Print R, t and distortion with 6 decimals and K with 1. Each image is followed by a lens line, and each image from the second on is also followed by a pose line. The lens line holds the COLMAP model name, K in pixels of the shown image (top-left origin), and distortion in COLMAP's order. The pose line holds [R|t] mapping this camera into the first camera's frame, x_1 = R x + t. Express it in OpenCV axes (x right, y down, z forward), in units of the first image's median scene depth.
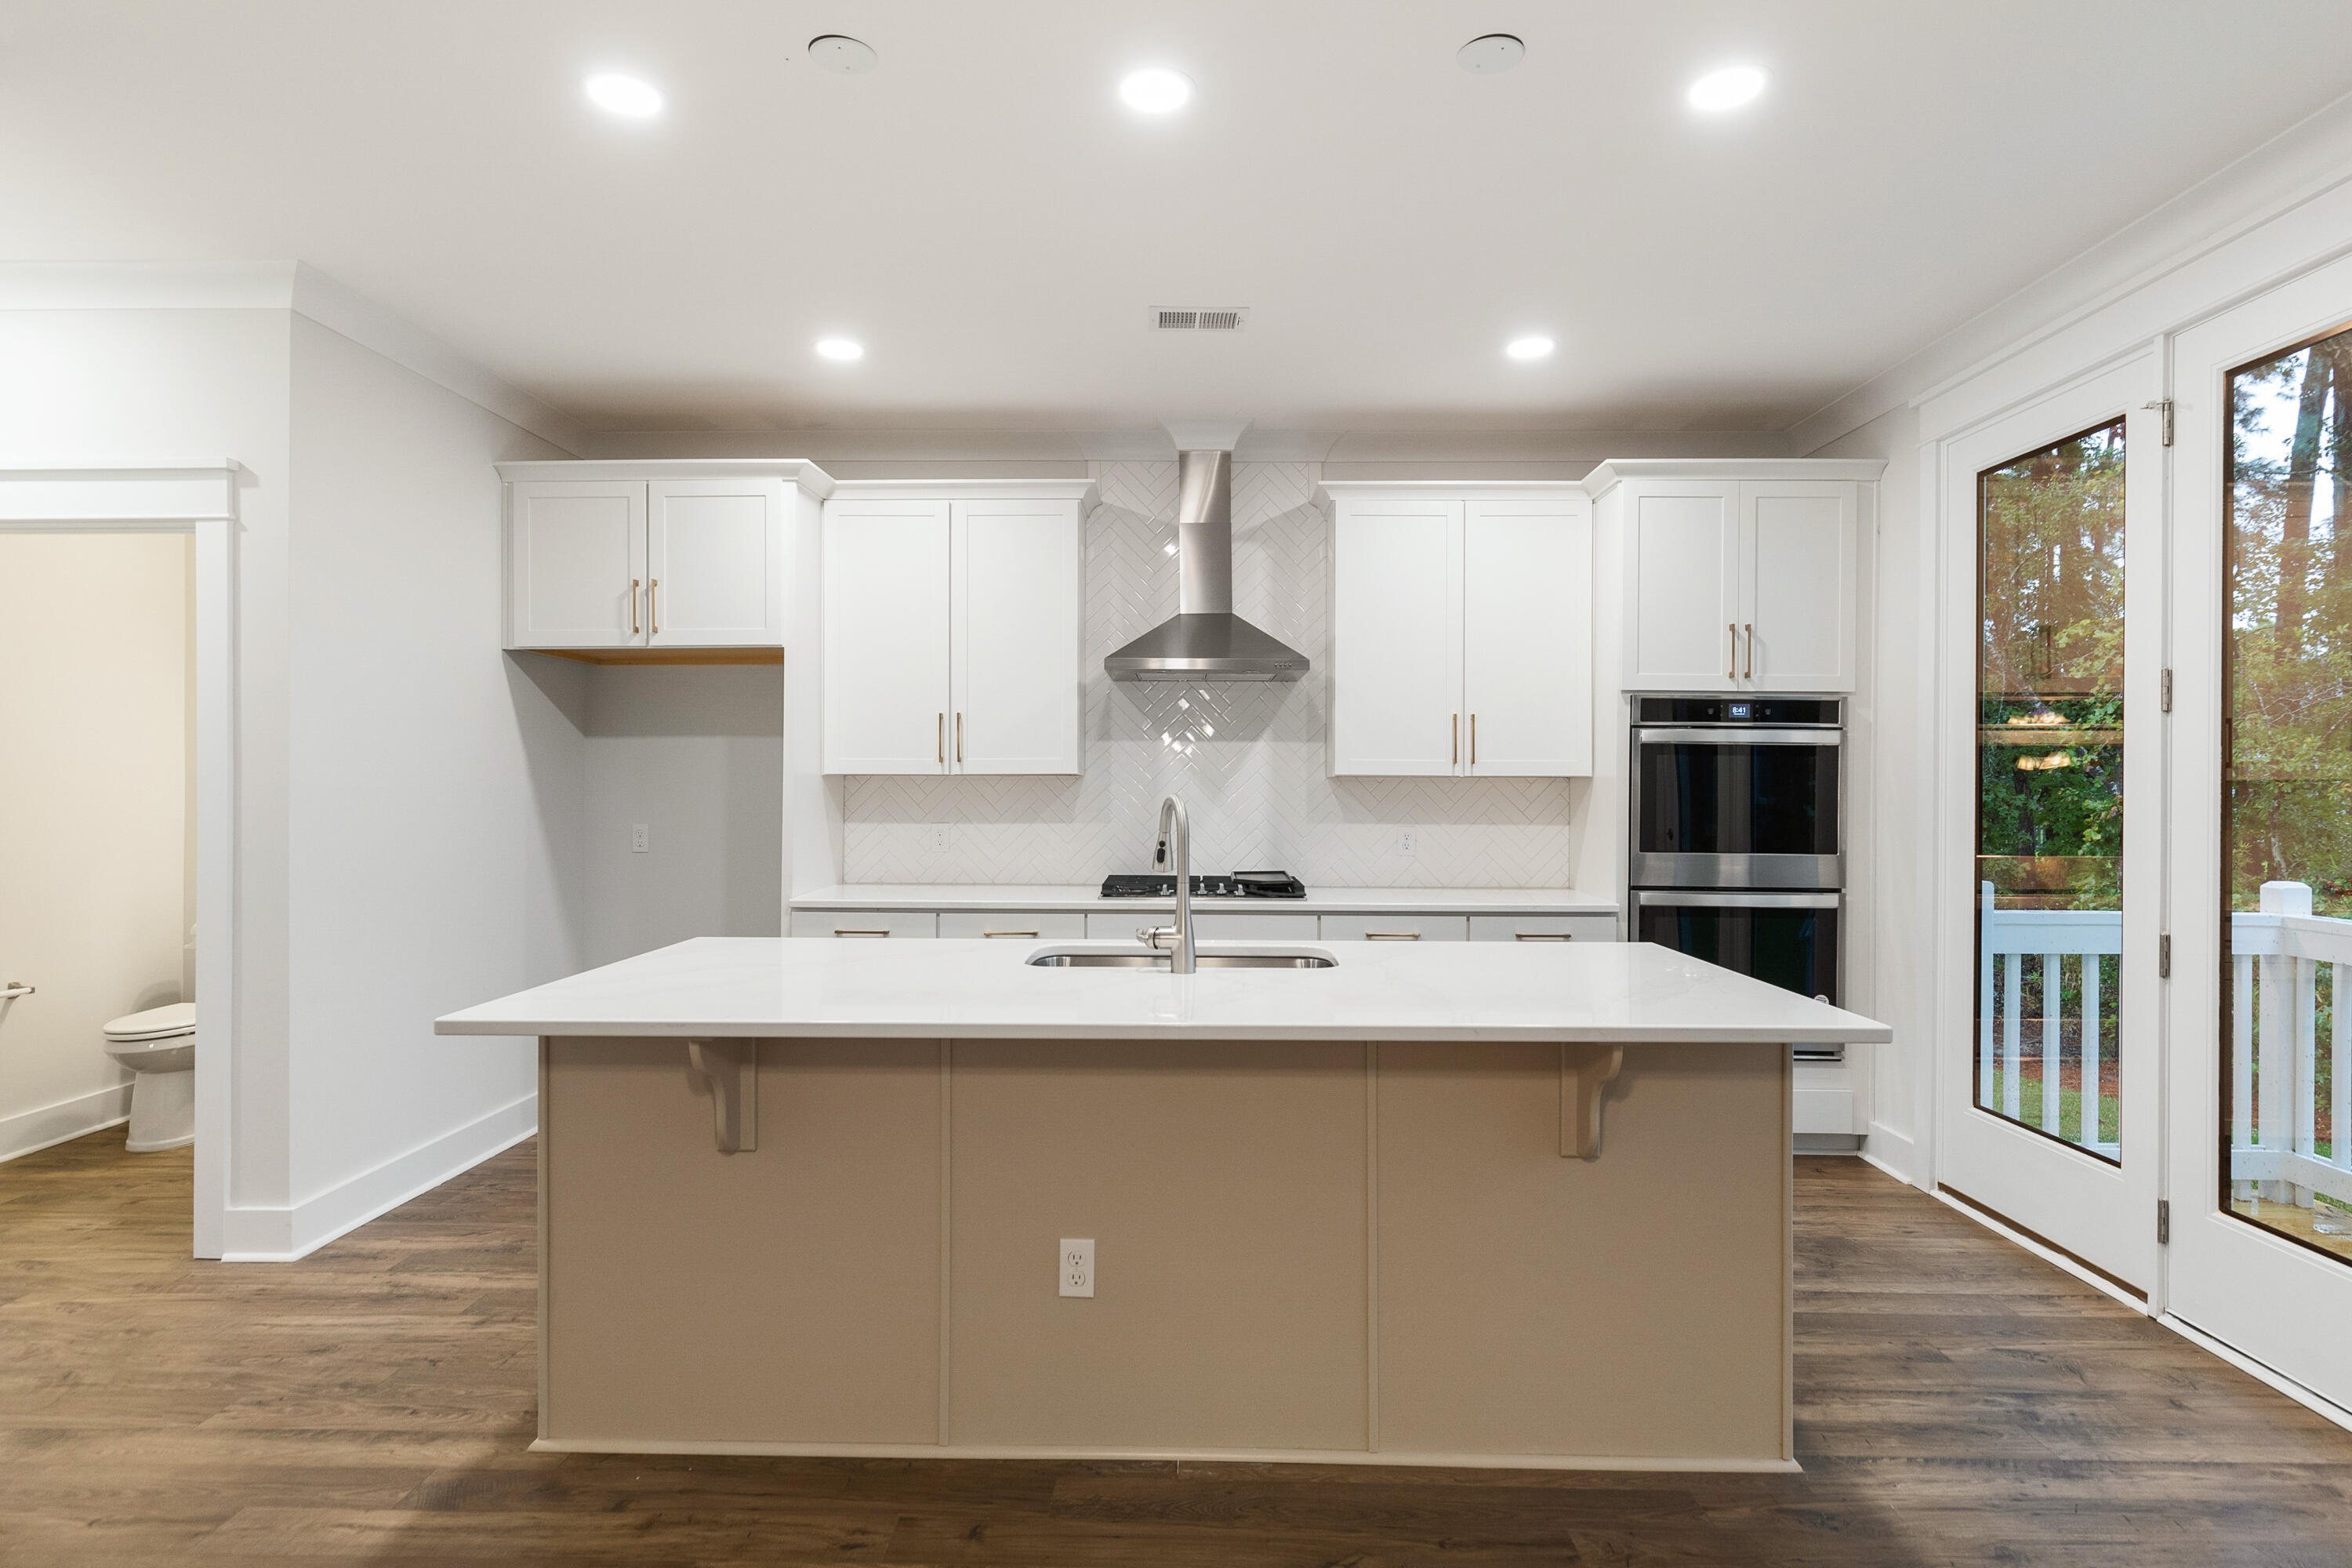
lens RADIAL K [[1237.2, 0, 1179.1], [0, 1237.2, 789.5], [0, 0, 1]] dist [0.003453, 0.001168]
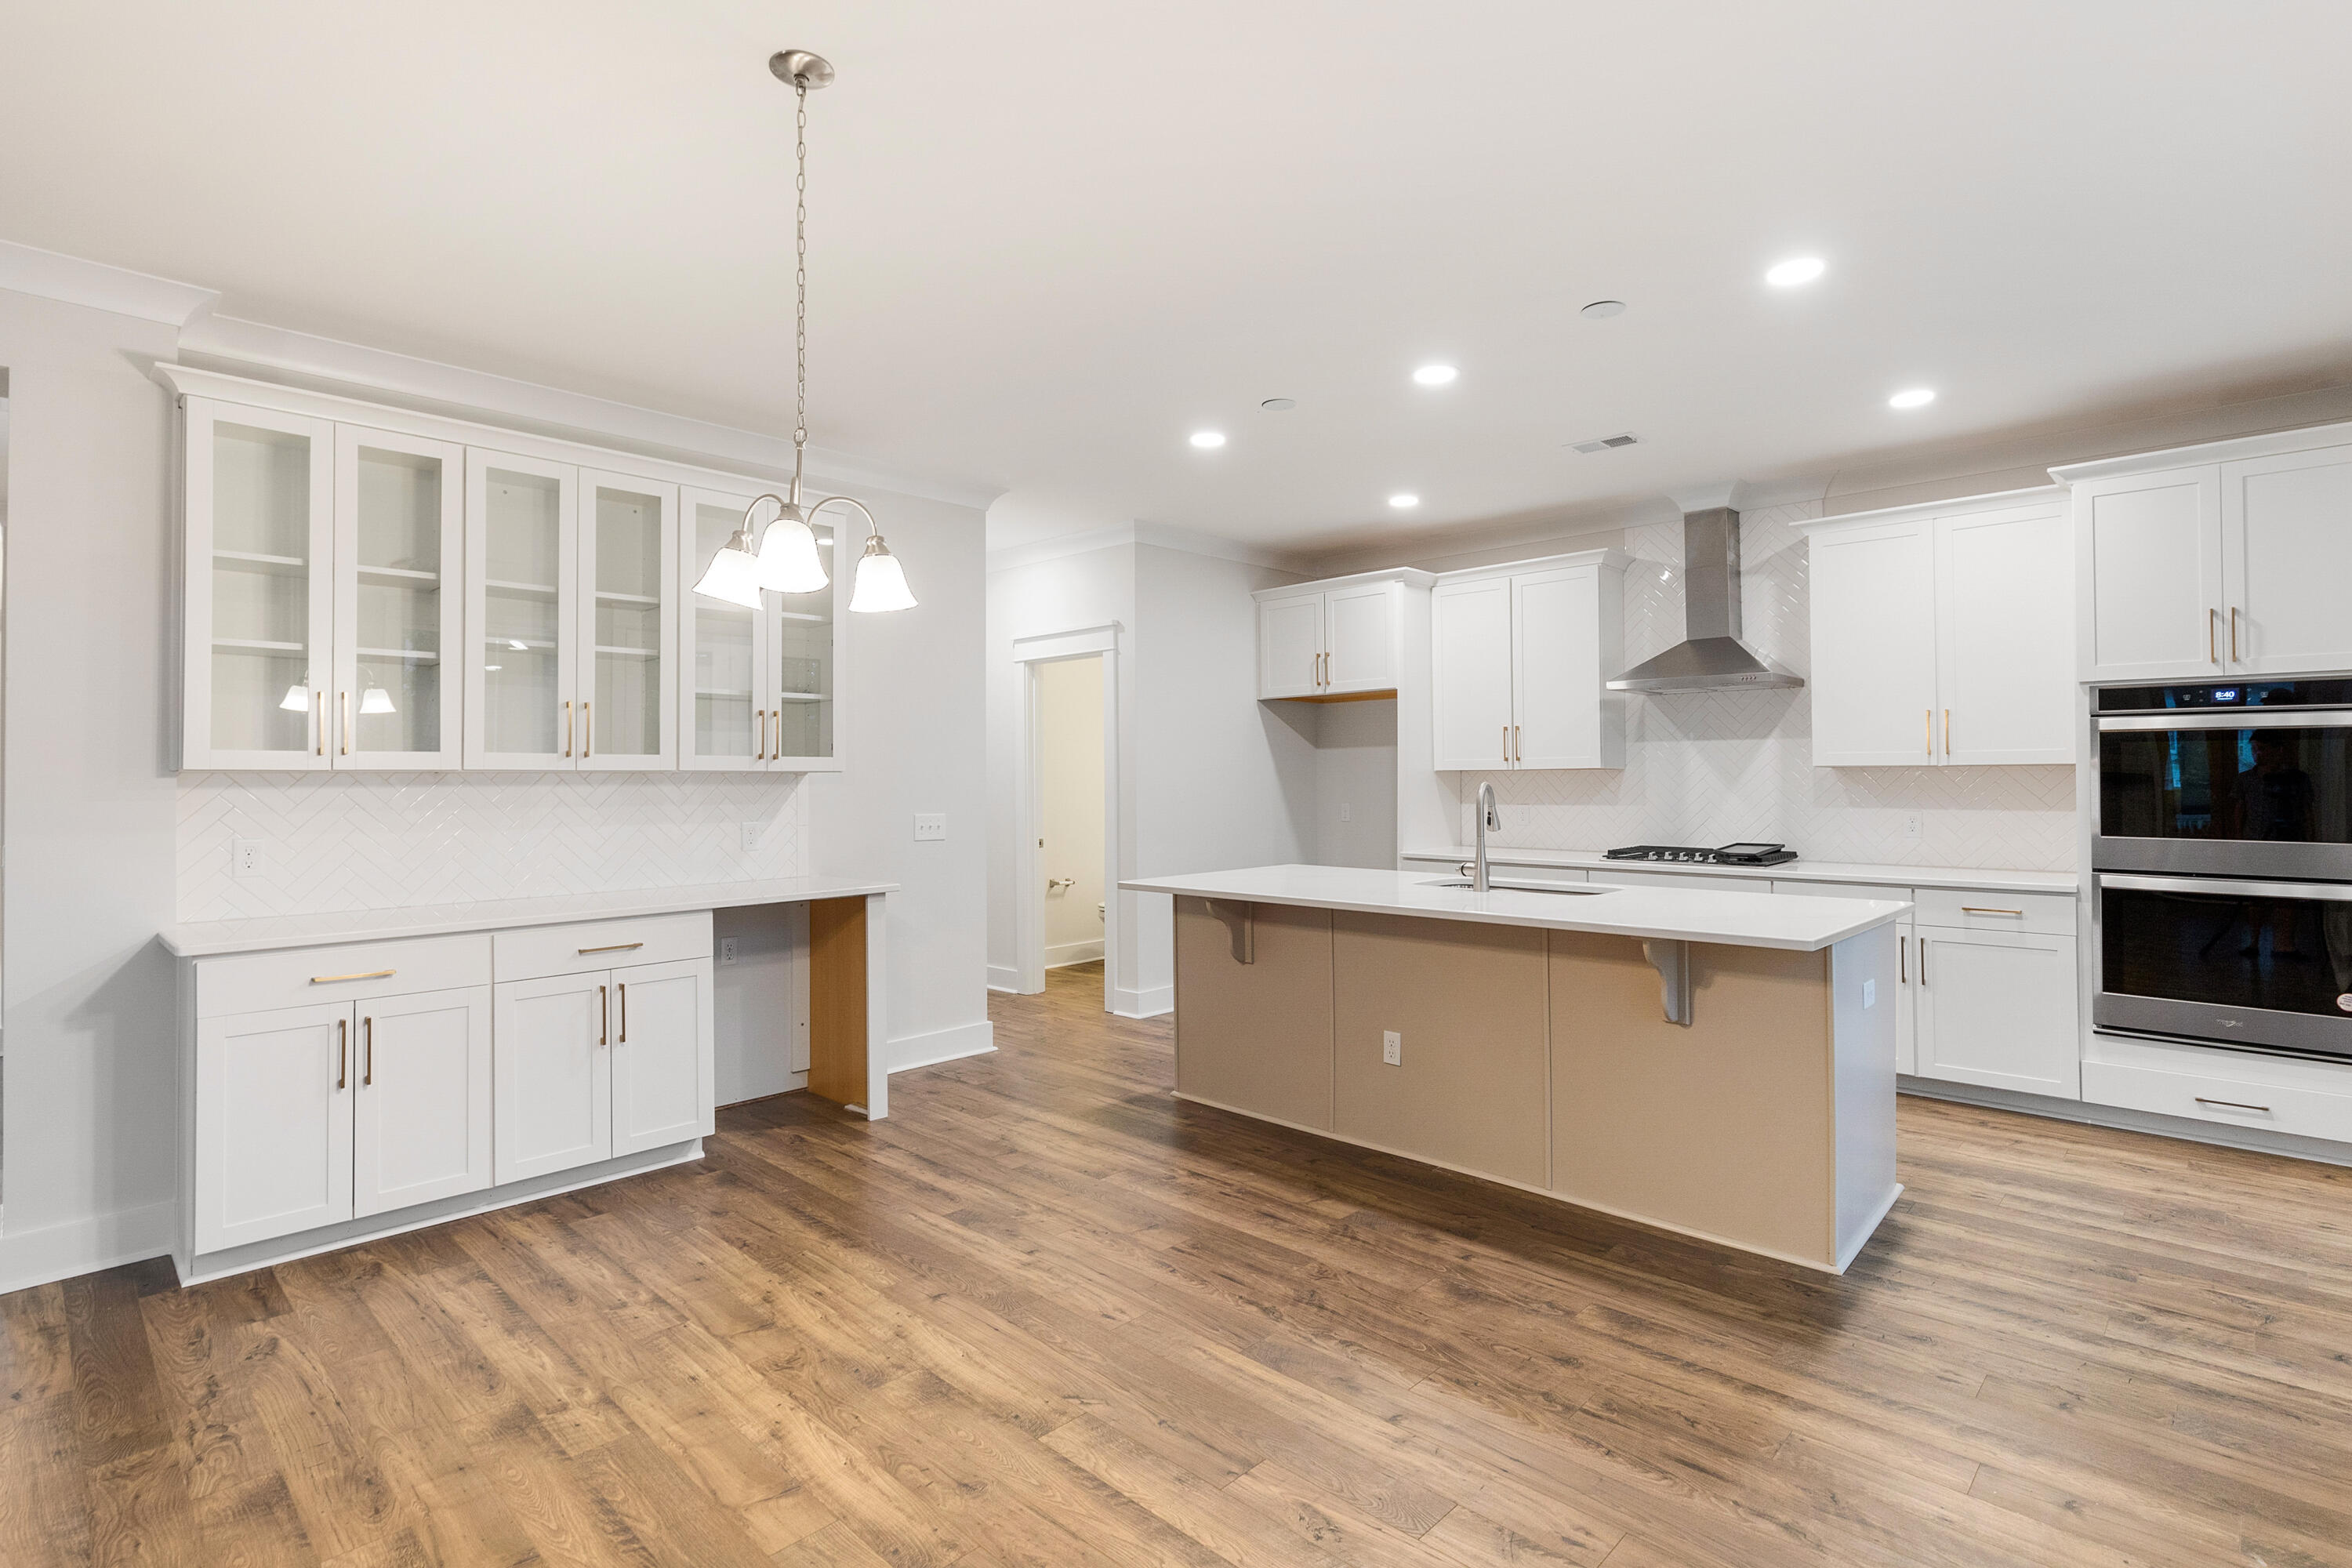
lens RADIAL K [[1134.3, 0, 1185.7], [0, 1134.3, 782.4], [0, 0, 1]] dist [0.000465, 0.000394]
pose [[0.735386, -0.005084, -0.677629, 0.453144], [0.005473, 0.999984, -0.001563, 0.002623], [0.677626, -0.002560, 0.735402, -0.225350]]
